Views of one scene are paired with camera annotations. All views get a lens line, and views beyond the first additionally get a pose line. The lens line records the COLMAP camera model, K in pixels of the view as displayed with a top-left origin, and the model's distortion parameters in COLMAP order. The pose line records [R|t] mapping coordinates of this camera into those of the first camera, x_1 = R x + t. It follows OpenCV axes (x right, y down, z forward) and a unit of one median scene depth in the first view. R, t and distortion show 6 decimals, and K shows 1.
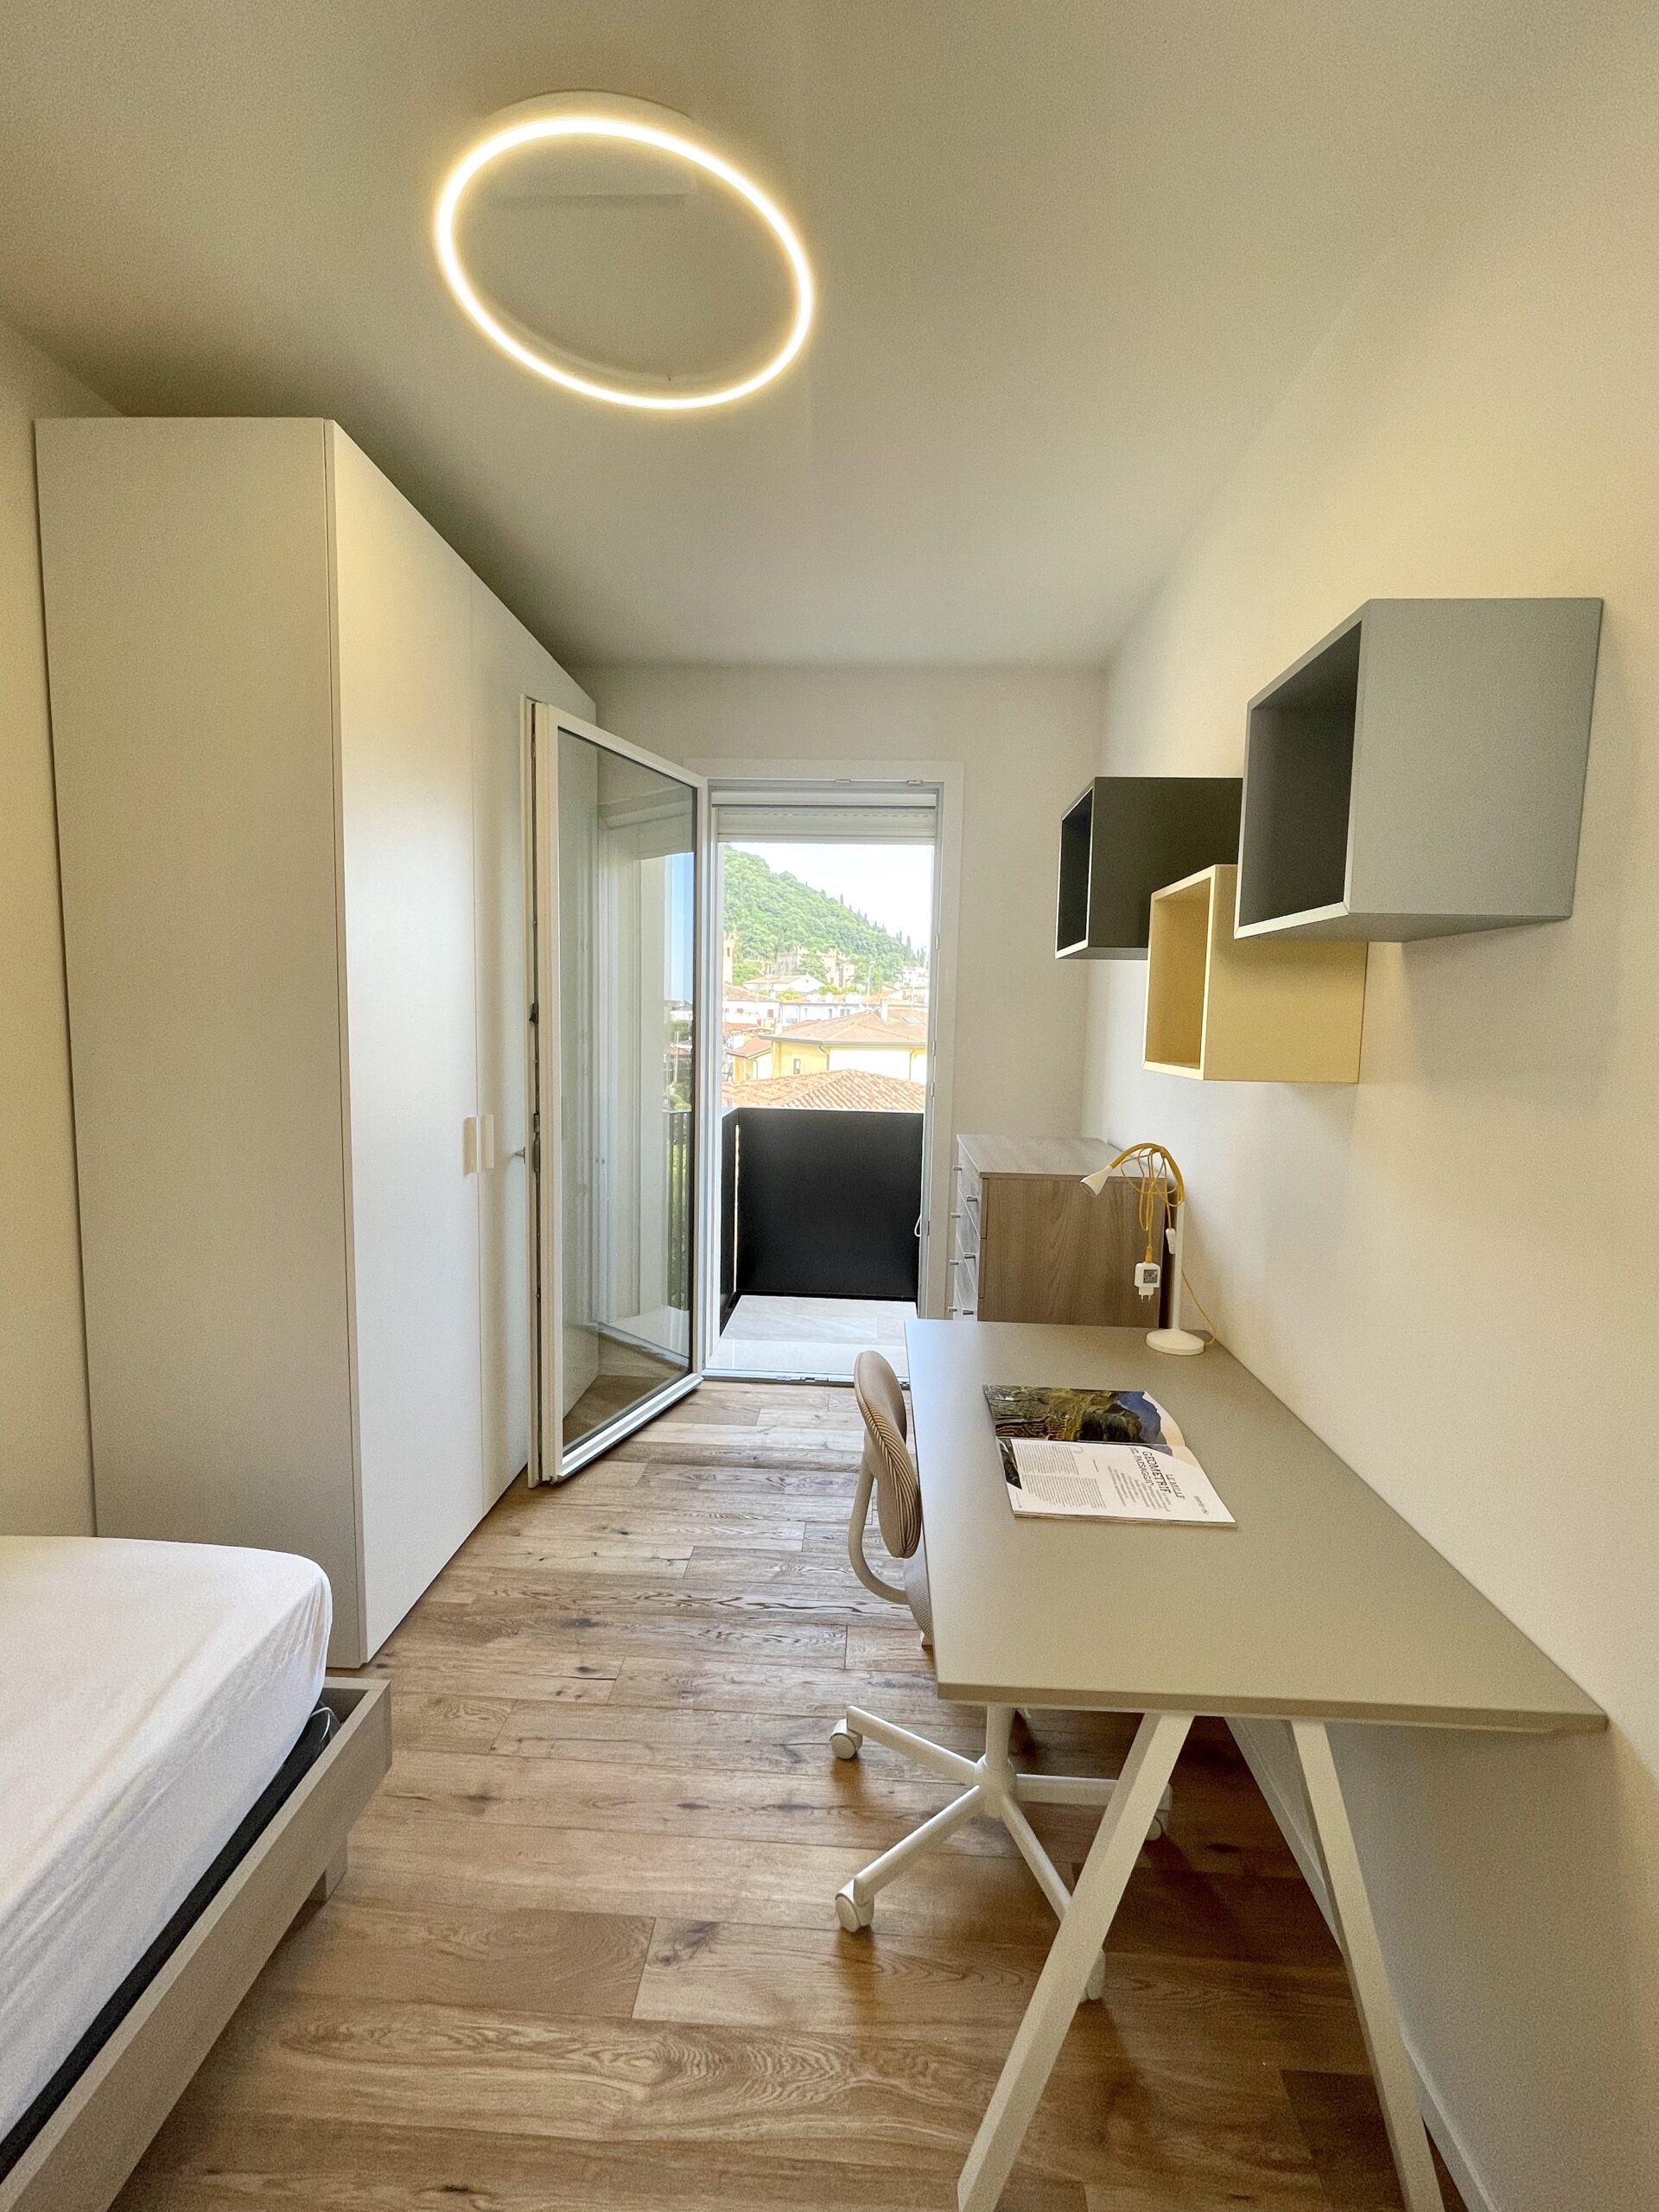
lens RADIAL K [[892.9, 0, 831.2], [0, 892.9, 1099.2], [0, 0, 1]] dist [-0.000214, -0.000006]
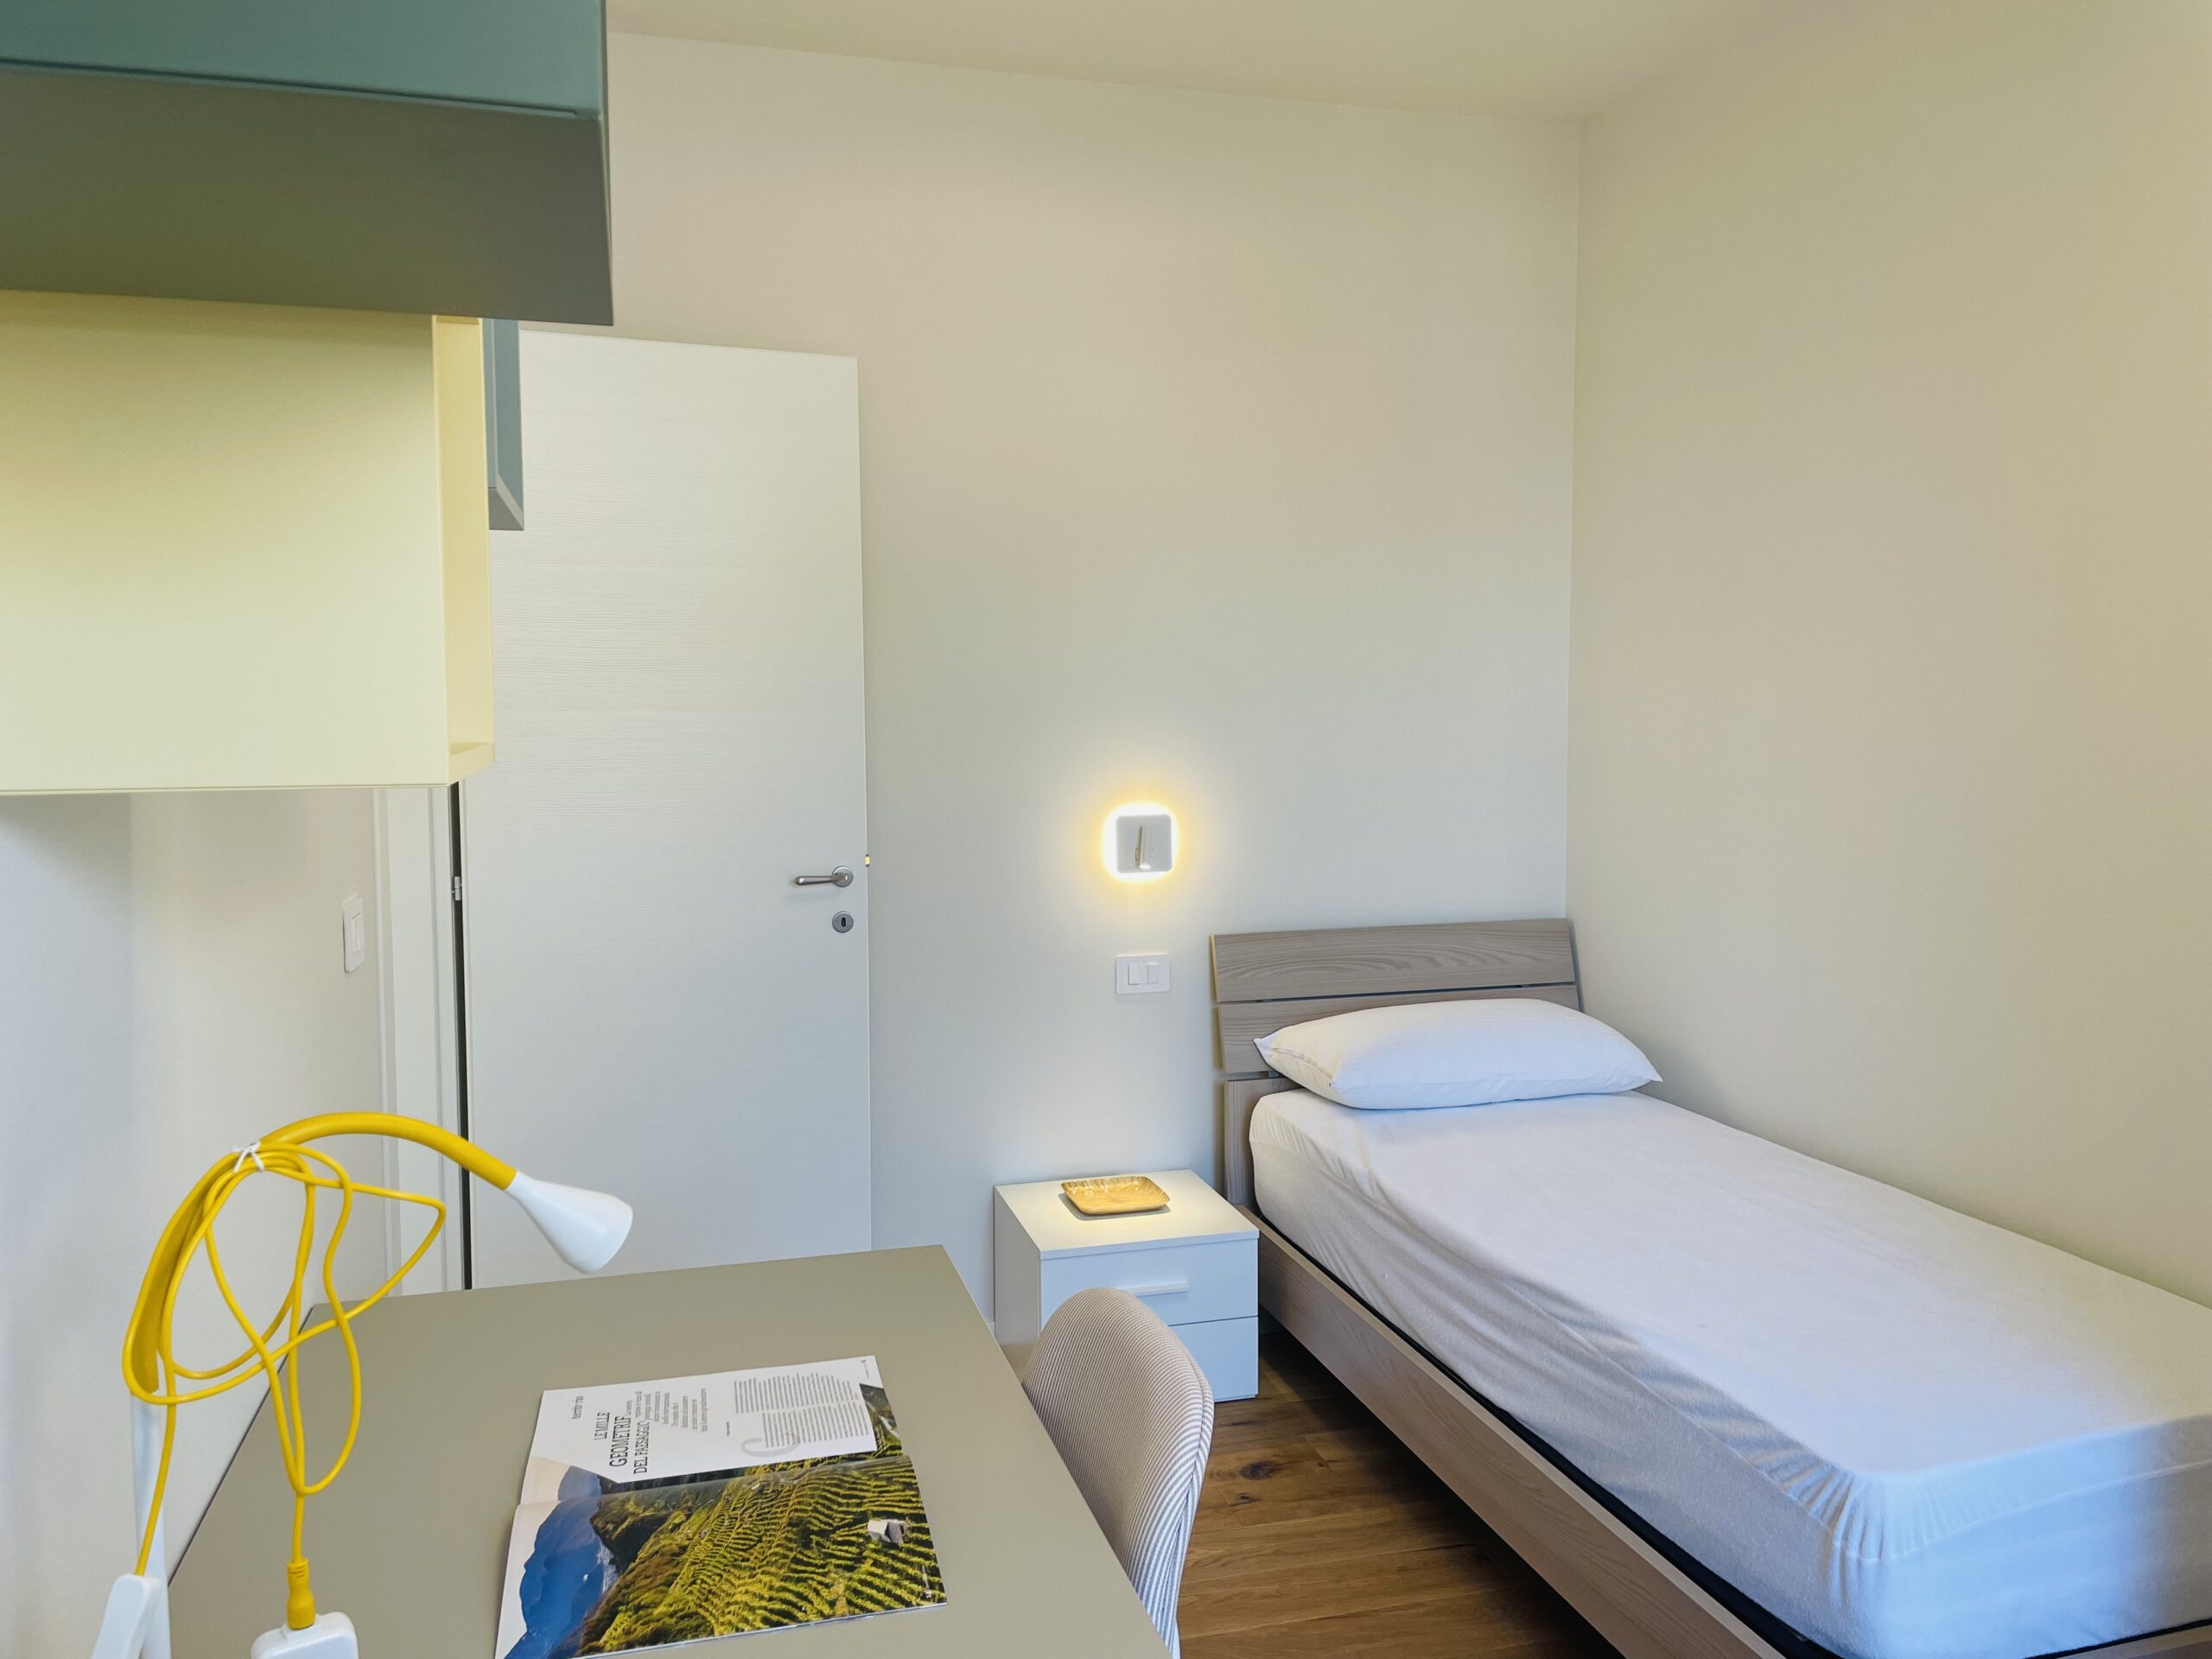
lens RADIAL K [[1673.8, 0, 1107.6], [0, 1673.8, 827.5], [0, 0, 1]] dist [0.000068, -0.000081]
pose [[-0.946019, 0.005510, -0.324065, 0.417523], [-0.048865, 0.986002, 0.159413, -0.146879], [0.320407, 0.166643, -0.932507, 2.036844]]
